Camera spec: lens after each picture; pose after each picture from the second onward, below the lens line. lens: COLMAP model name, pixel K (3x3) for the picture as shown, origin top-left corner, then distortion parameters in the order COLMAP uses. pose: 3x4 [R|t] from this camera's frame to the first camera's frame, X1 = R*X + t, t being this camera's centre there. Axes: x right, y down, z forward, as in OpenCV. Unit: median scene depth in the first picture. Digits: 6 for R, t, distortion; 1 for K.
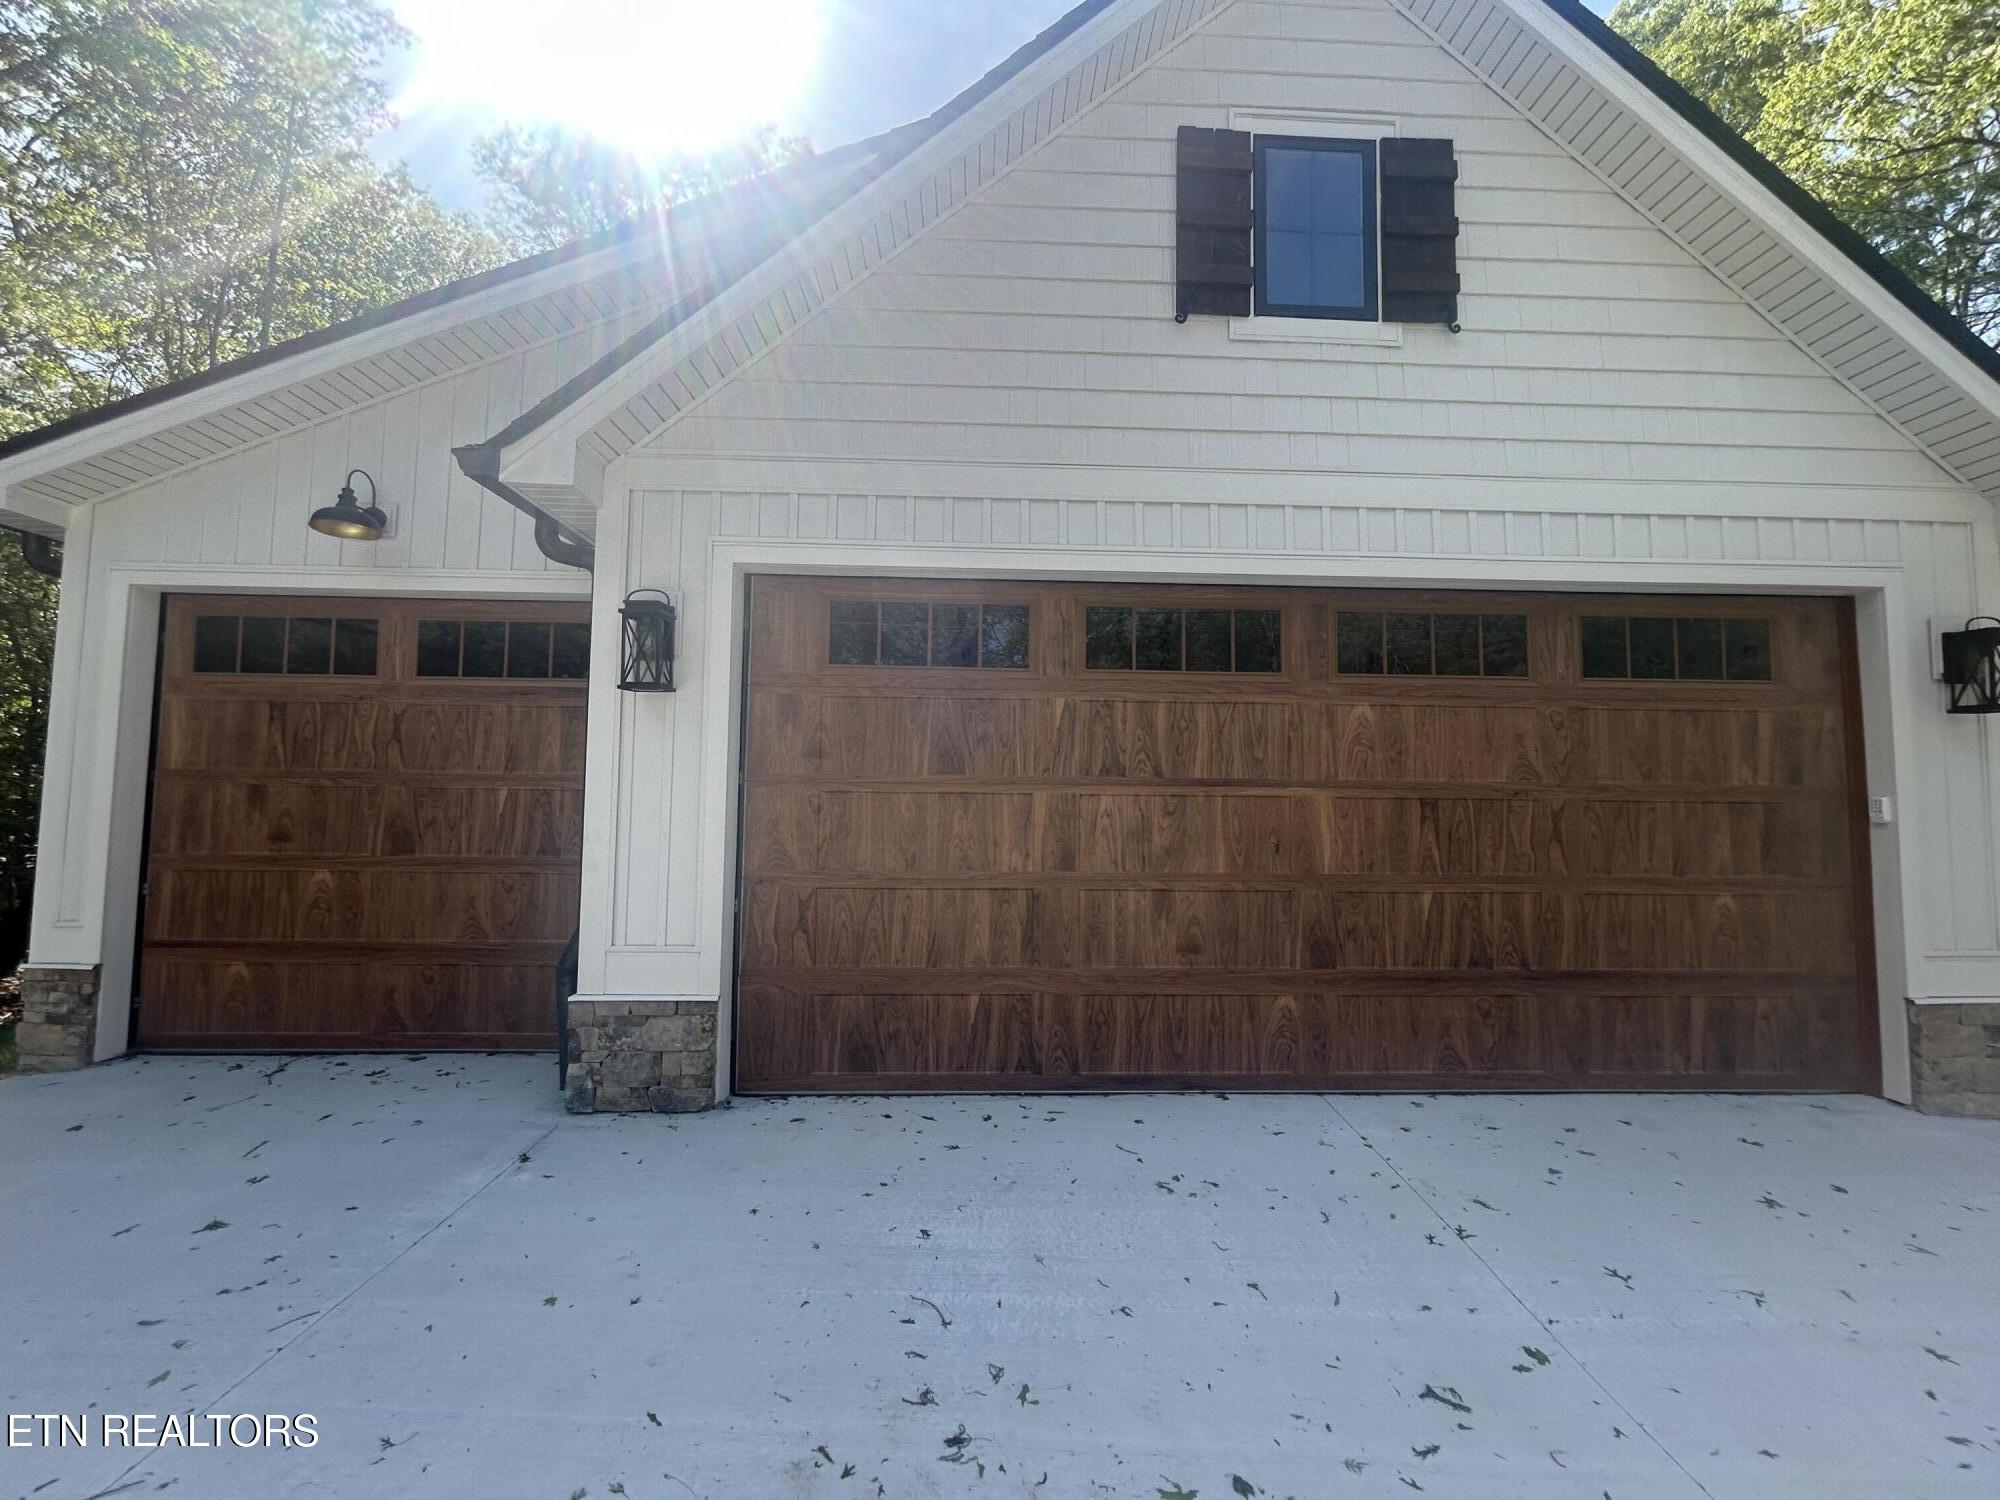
lens RADIAL K [[815.8, 0, 1000.0], [0, 815.8, 750.0], [0, 0, 1]] dist [0.000916, 0.000049]
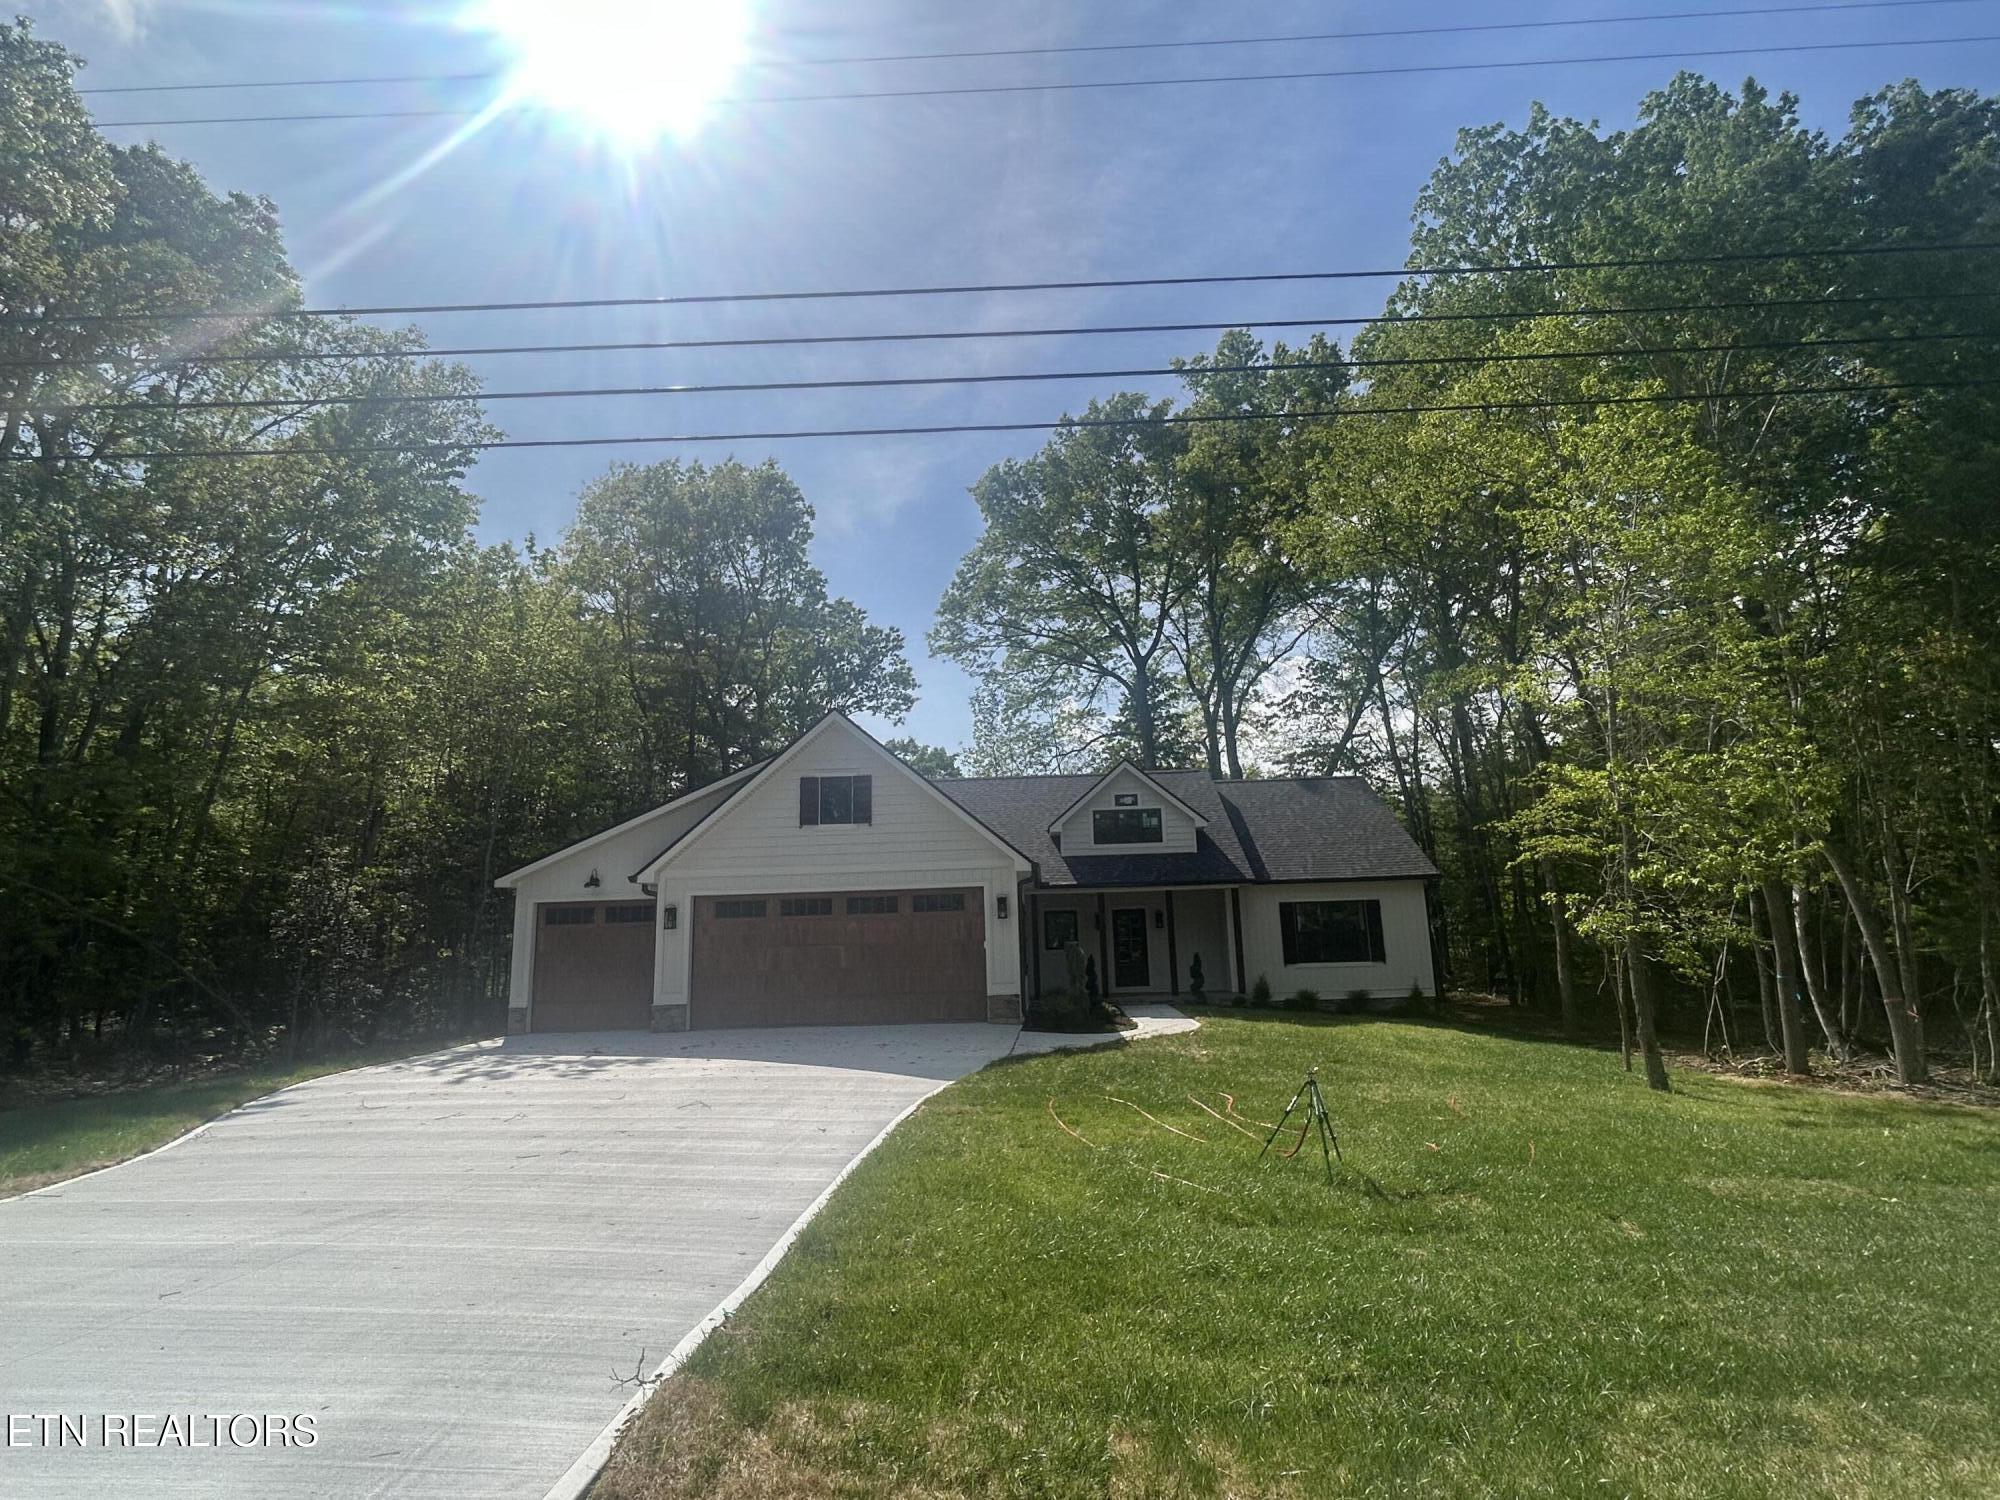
lens RADIAL K [[980.7, 0, 1000.0], [0, 980.7, 750.0], [0, 0, 1]] dist [0.024041, -0.044746]
pose [[0.996503, -0.053833, -0.063898, 1.441361], [0.044491, 0.989215, -0.139549, -0.177924], [0.070721, 0.136219, 0.988151, -3.533492]]
